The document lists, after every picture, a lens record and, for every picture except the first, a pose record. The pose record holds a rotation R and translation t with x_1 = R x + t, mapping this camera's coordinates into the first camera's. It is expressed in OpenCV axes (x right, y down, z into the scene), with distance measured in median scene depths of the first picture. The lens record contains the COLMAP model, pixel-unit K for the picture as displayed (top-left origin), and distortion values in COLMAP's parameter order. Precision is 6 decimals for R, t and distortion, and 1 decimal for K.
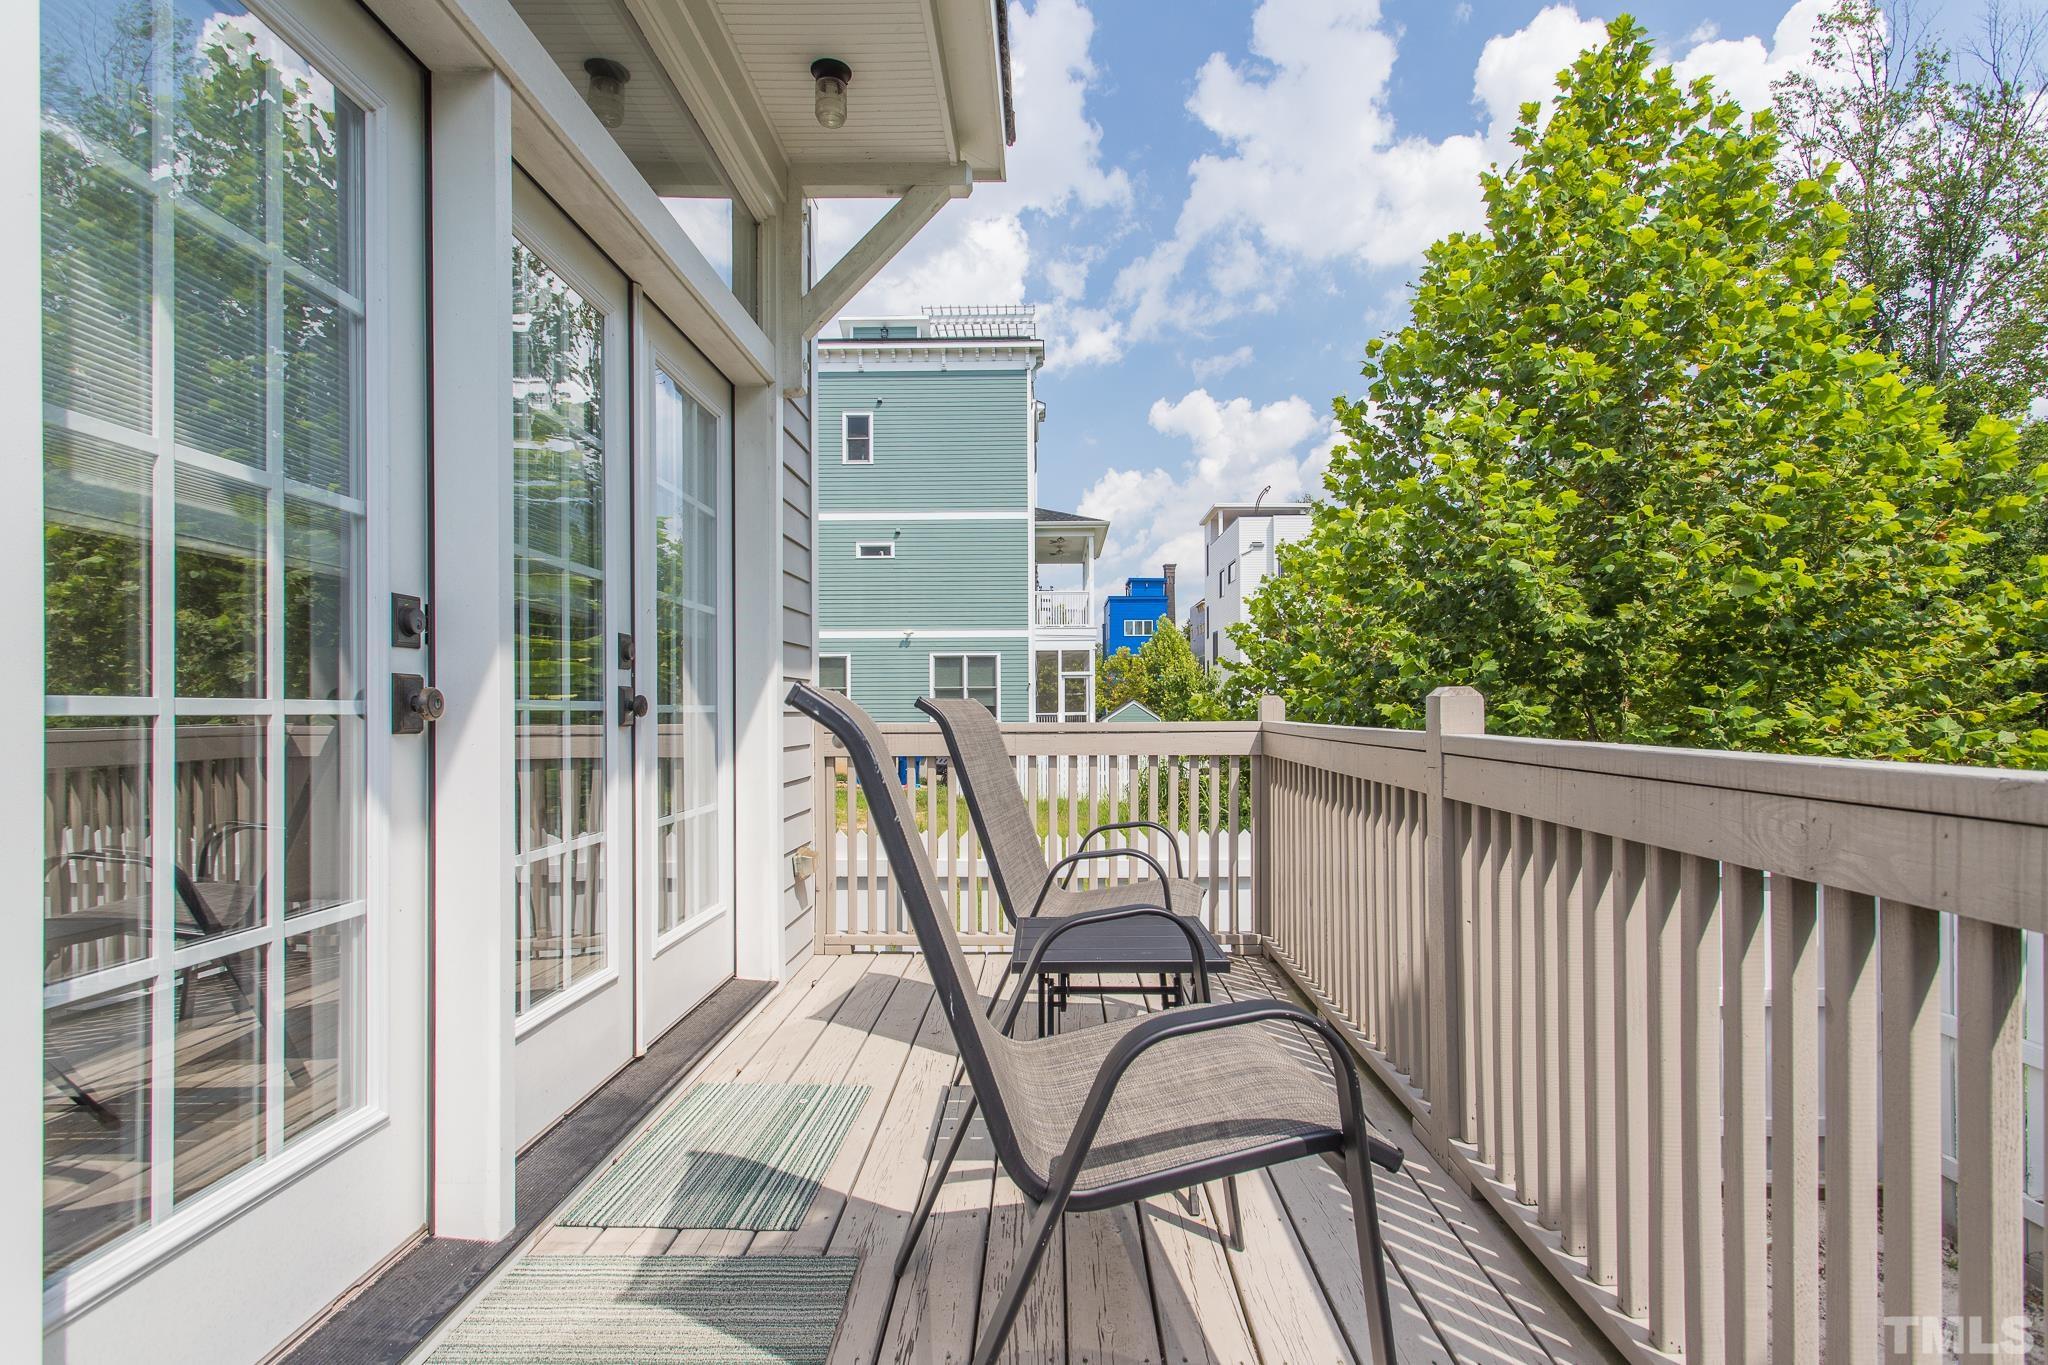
lens RADIAL K [[972.5, 0, 1029.1], [0, 972.5, 699.1], [0, 0, 1]] dist [0.004348, 0.000743]
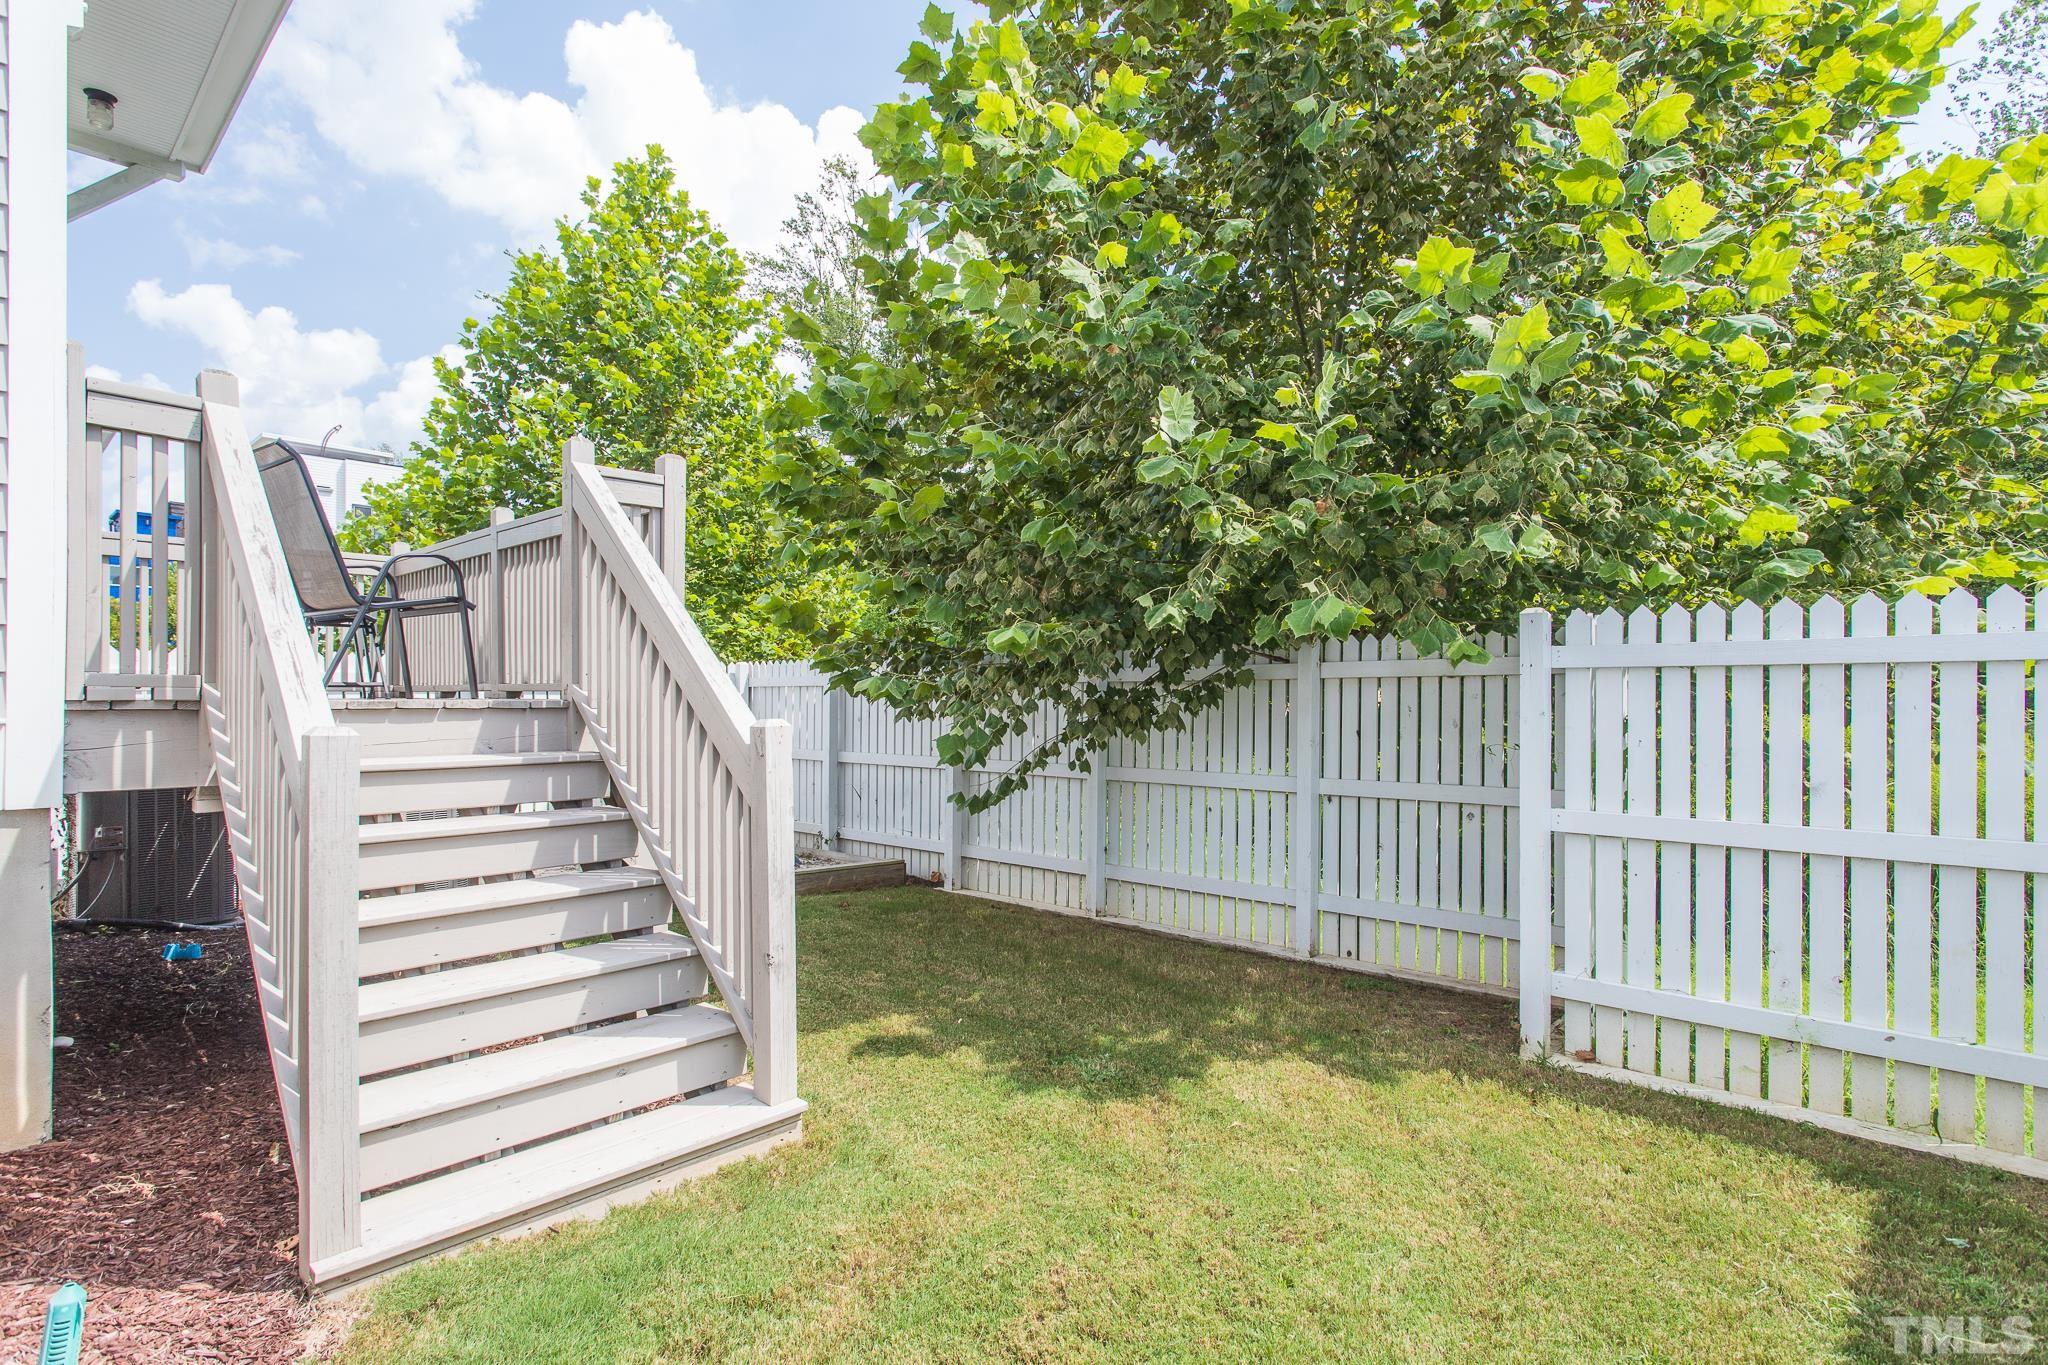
lens RADIAL K [[1014.8, 0, 1021.8], [0, 1014.8, 696.4], [0, 0, 1]] dist [0.004539, 0.000499]
pose [[0.664976, 0.005347, 0.746845, -0.147165], [-0.007418, 0.999972, -0.000555, 0.109483], [-0.746828, -0.005171, 0.664998, -0.399187]]
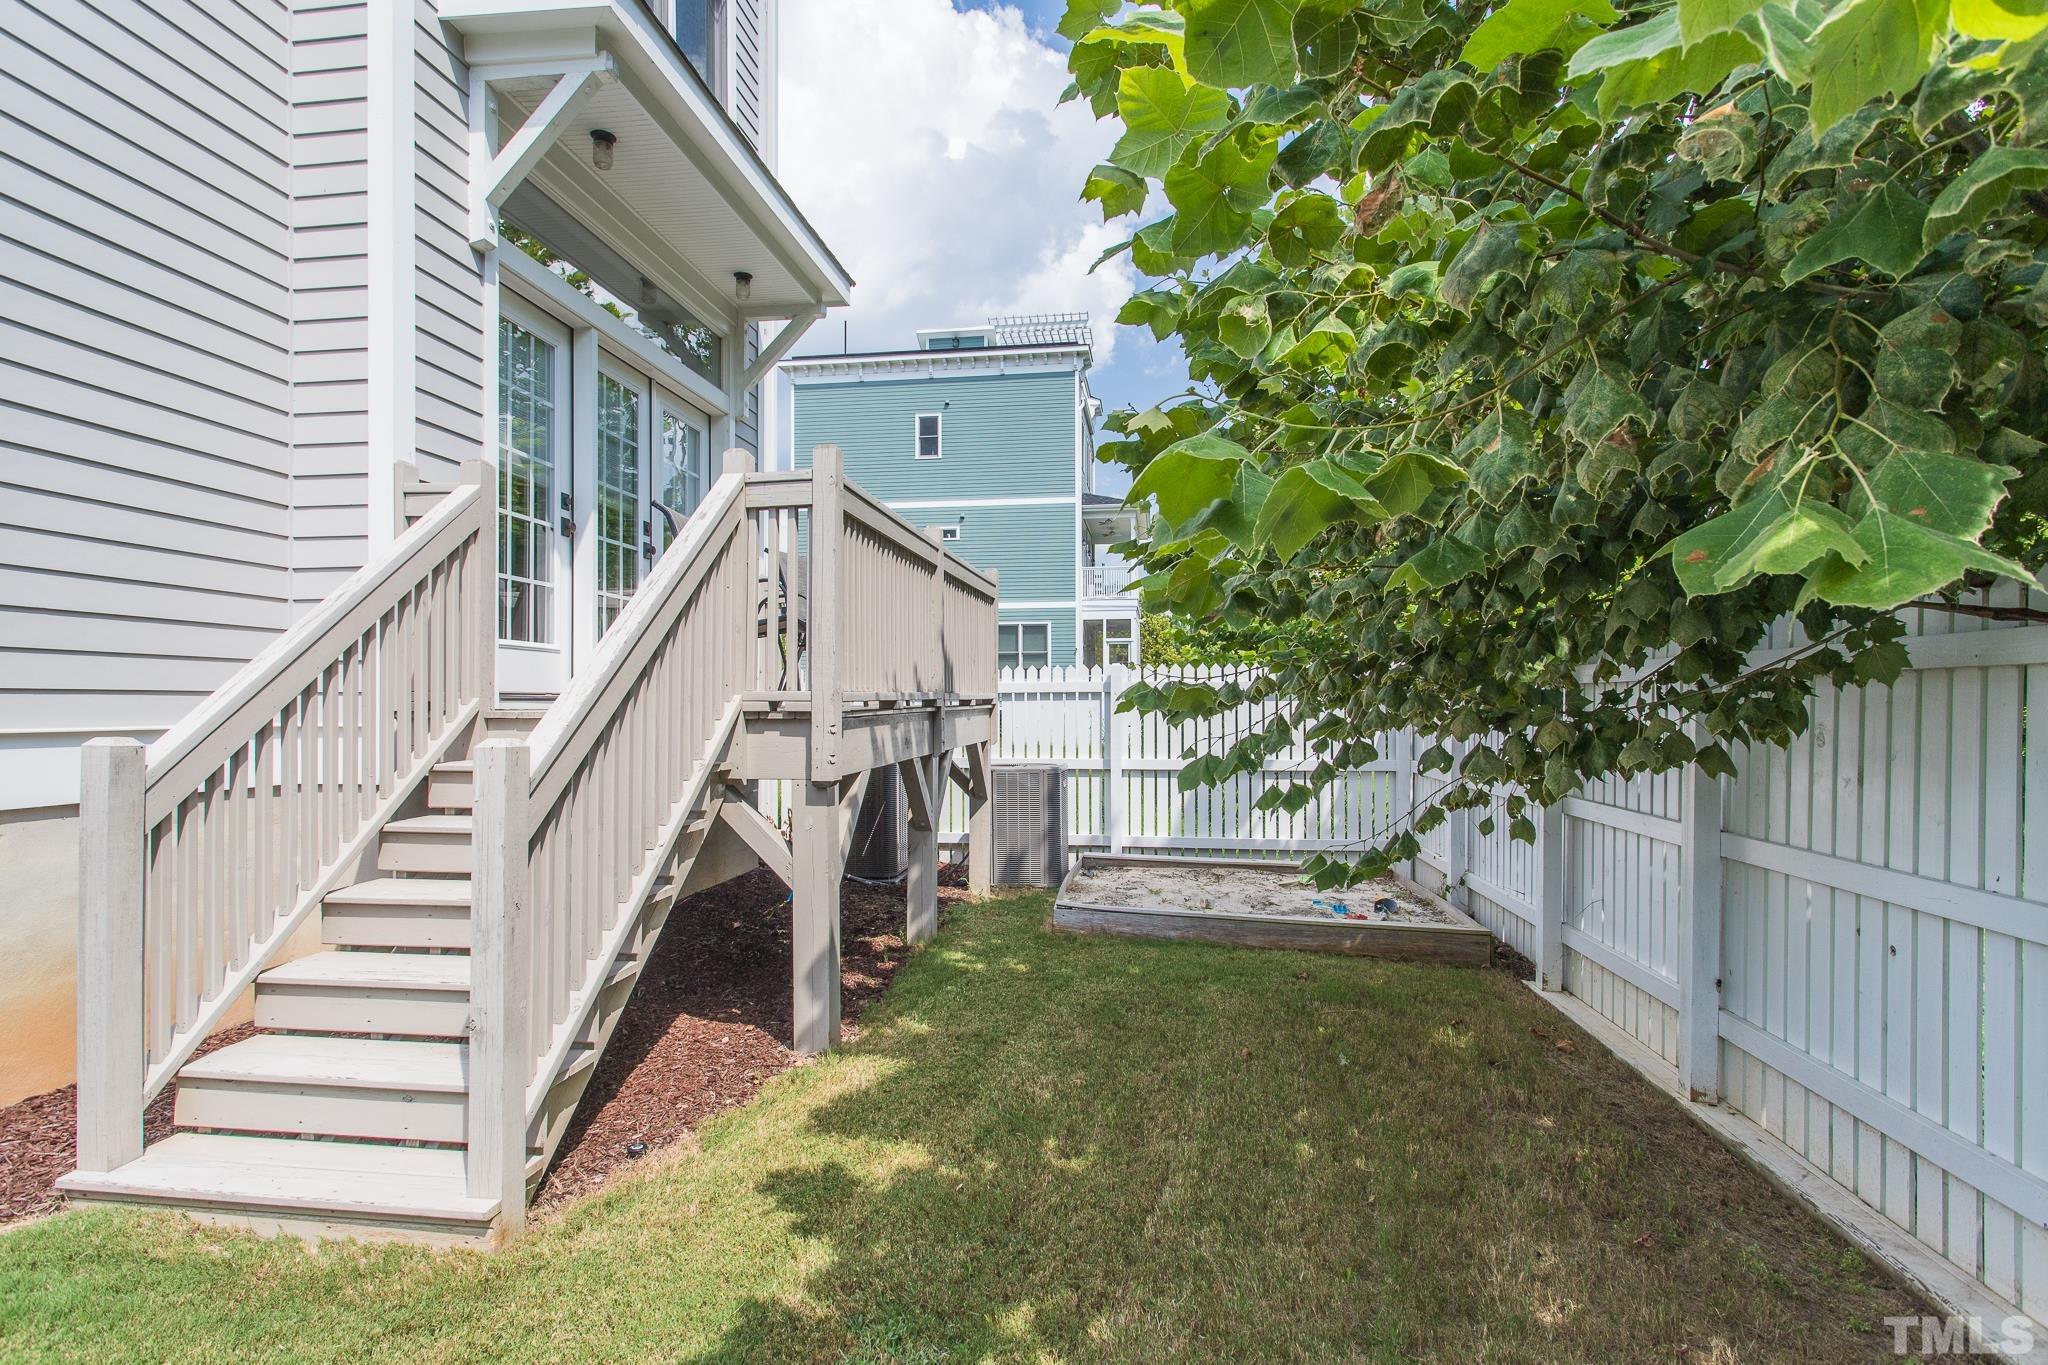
lens RADIAL K [[946.0, 0, 1019.7], [0, 946.0, 692.3], [0, 0, 1]] dist [-0.012954, 0.000293]
pose [[0.993058, 0.000824, -0.117624, 0.228255], [-0.000047, 0.999978, 0.006610, 0.099121], [0.117626, -0.006559, 0.993036, -0.359853]]
